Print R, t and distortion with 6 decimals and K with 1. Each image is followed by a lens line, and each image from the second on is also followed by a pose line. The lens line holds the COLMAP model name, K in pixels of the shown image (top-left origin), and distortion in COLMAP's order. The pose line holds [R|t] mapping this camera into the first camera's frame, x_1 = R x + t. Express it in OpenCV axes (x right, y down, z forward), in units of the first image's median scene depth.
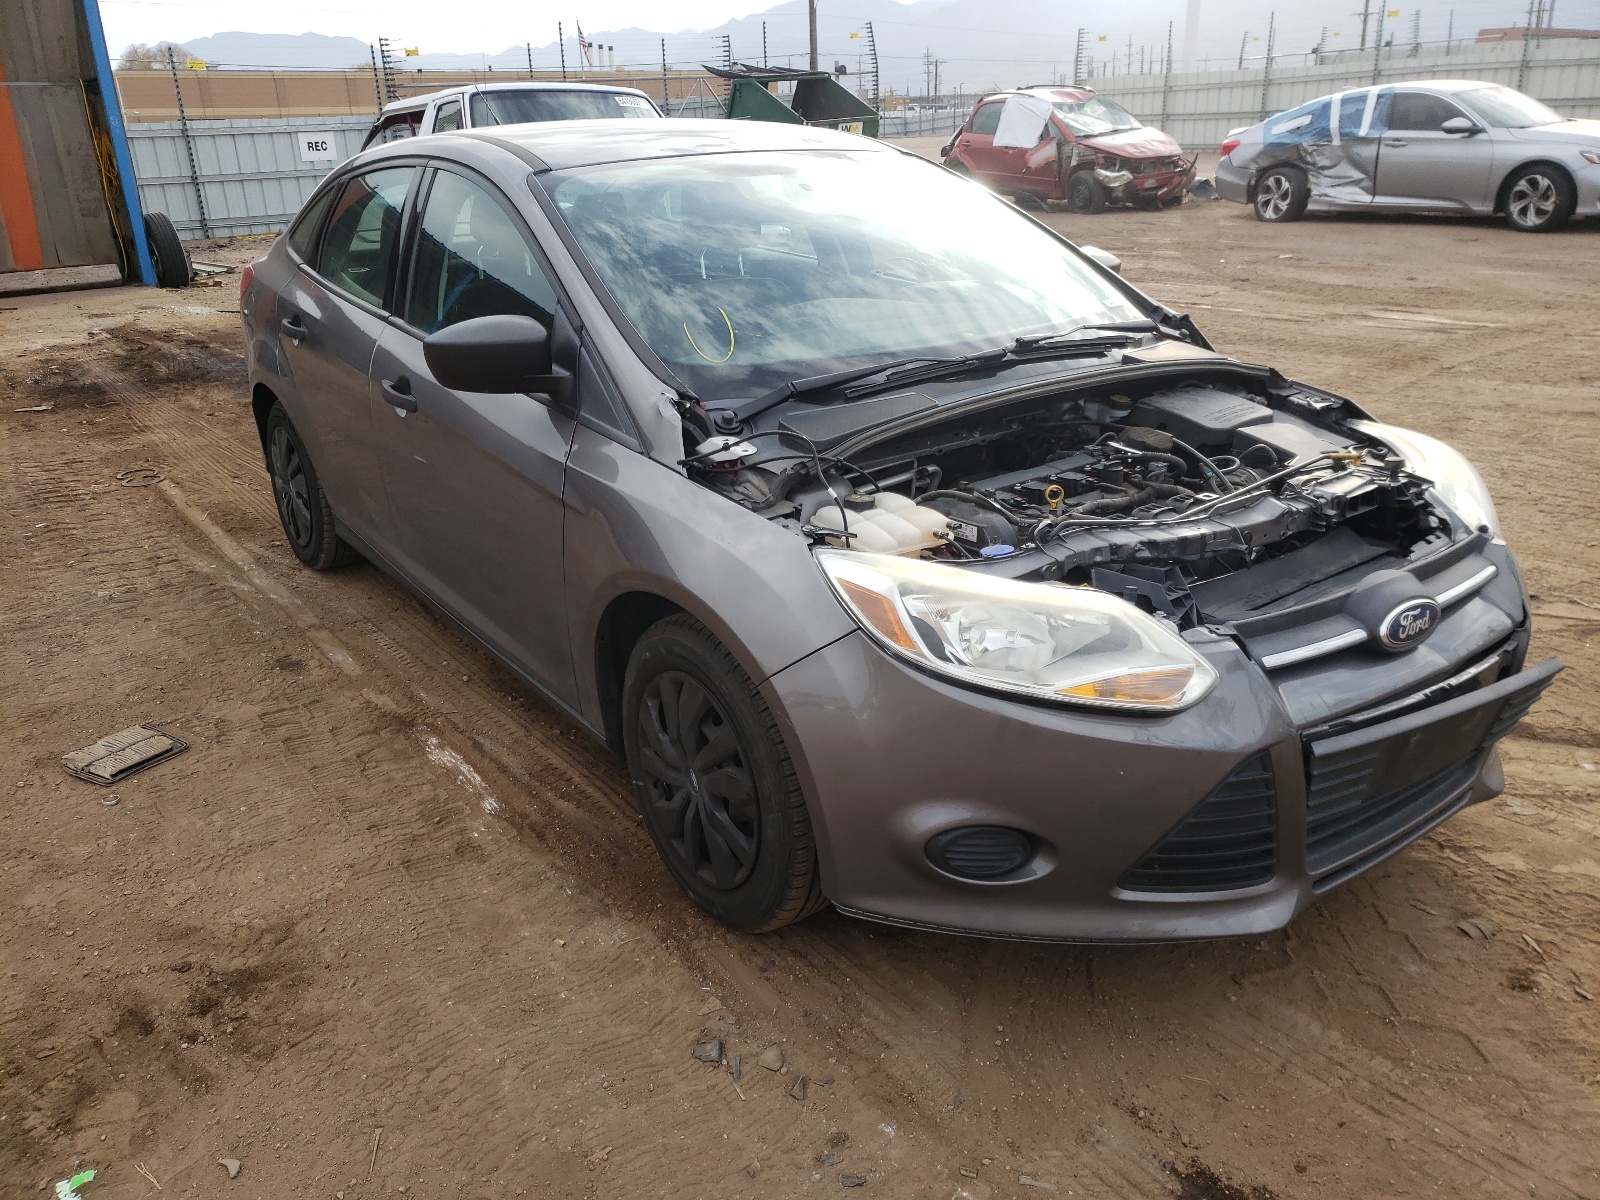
lens RADIAL K [[1267.3, 0, 800.0], [0, 1267.3, 600.0], [0, 0, 1]] dist [0.031590, -0.004780]
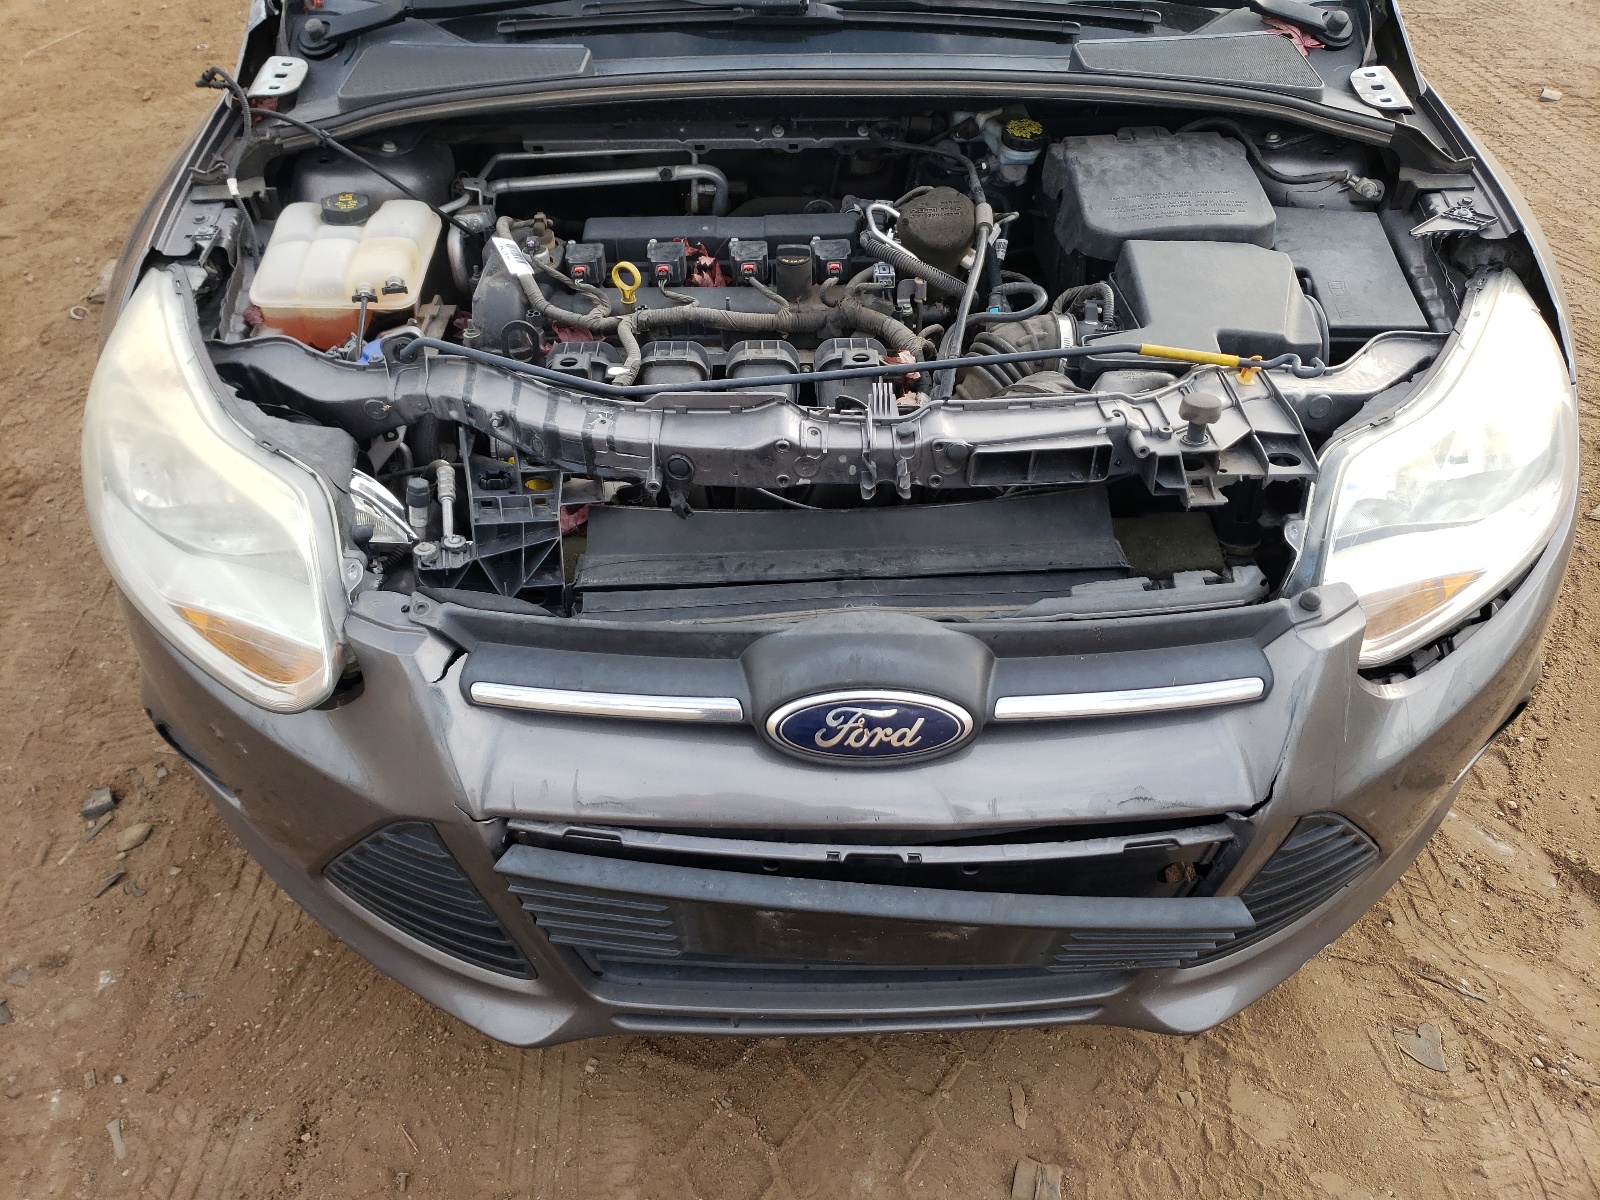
lens RADIAL K [[1267.3, 0, 800.0], [0, 1267.3, 600.0], [0, 0, 1]] dist [0.031590, -0.004780]
pose [[0.812550, 0.393872, -0.429682, 0.547586], [-0.222365, 0.890867, 0.396119, -0.190095], [0.538810, -0.226320, 0.811458, 0.477638]]
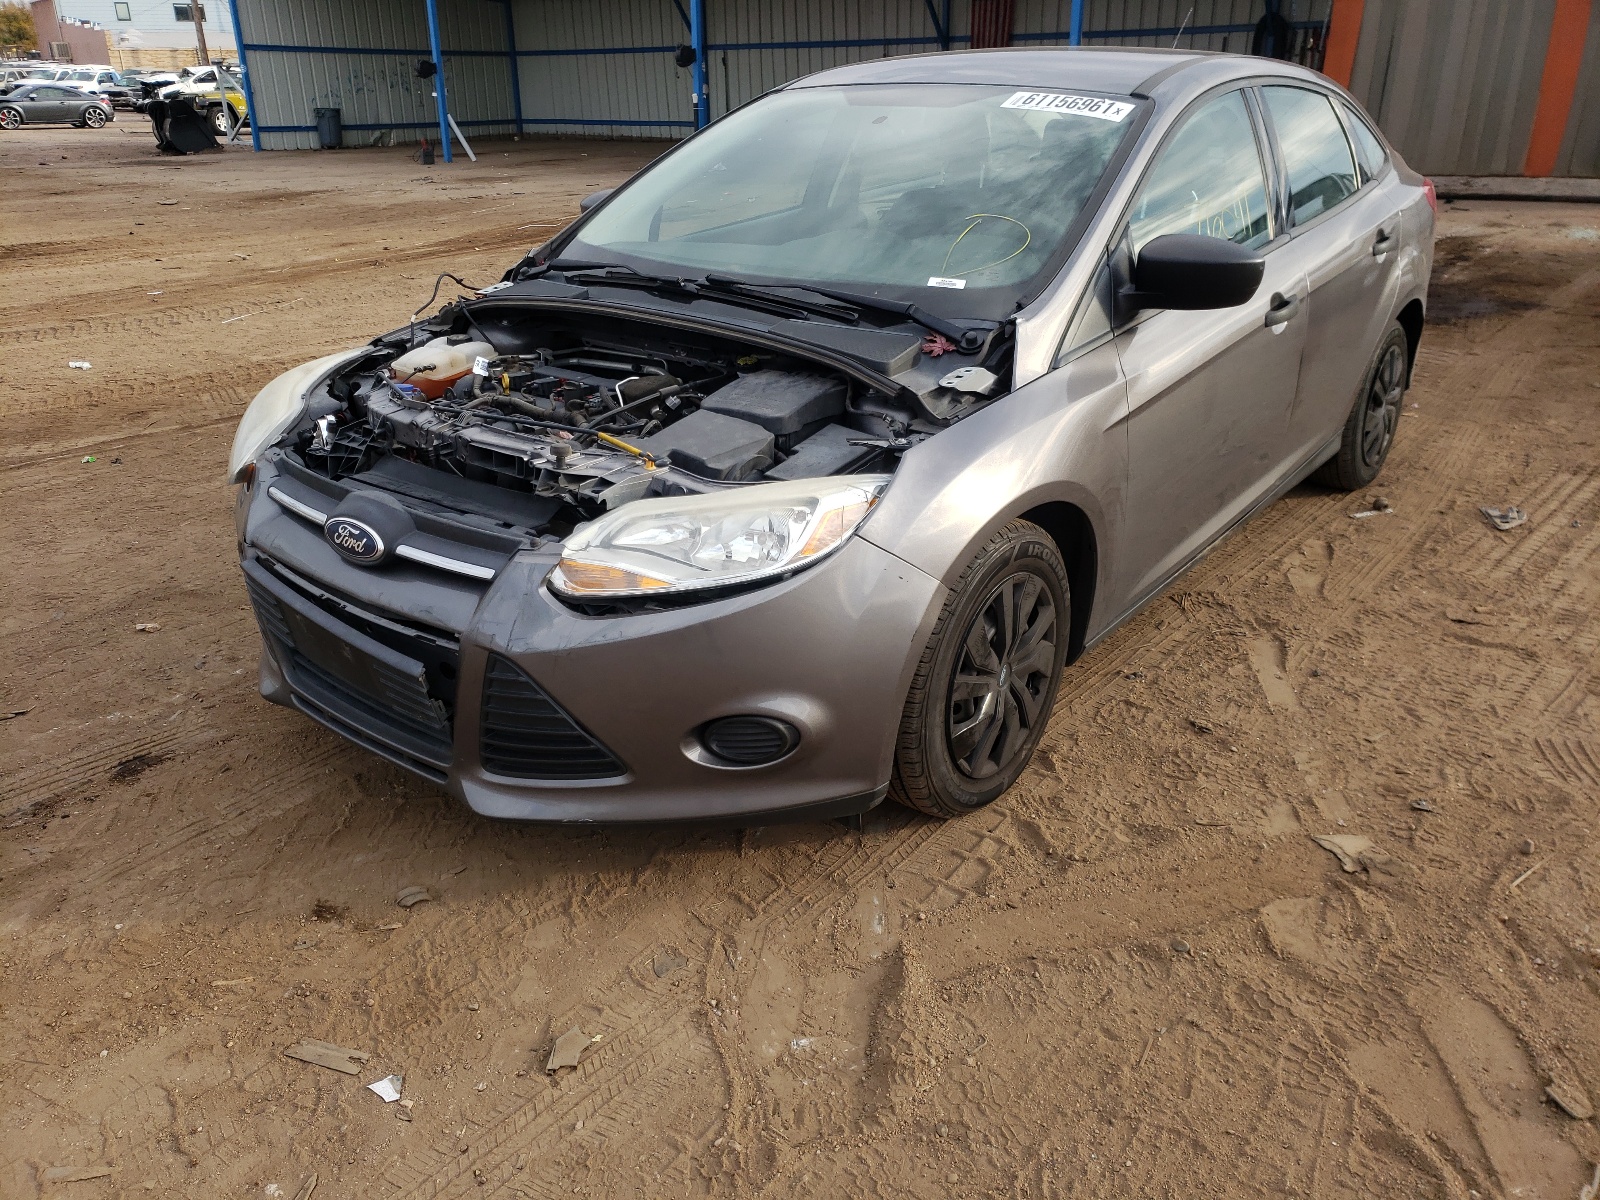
lens RADIAL K [[1217.6, 0, 802.2], [0, 1217.6, 572.4], [0, 0, 1]] dist [0.046666, -0.001457]
pose [[0.265305, 0.399042, -0.877712, 1.262031], [-0.346489, 0.888980, 0.299432, -0.337660], [0.899755, 0.224677, 0.374115, 0.798265]]
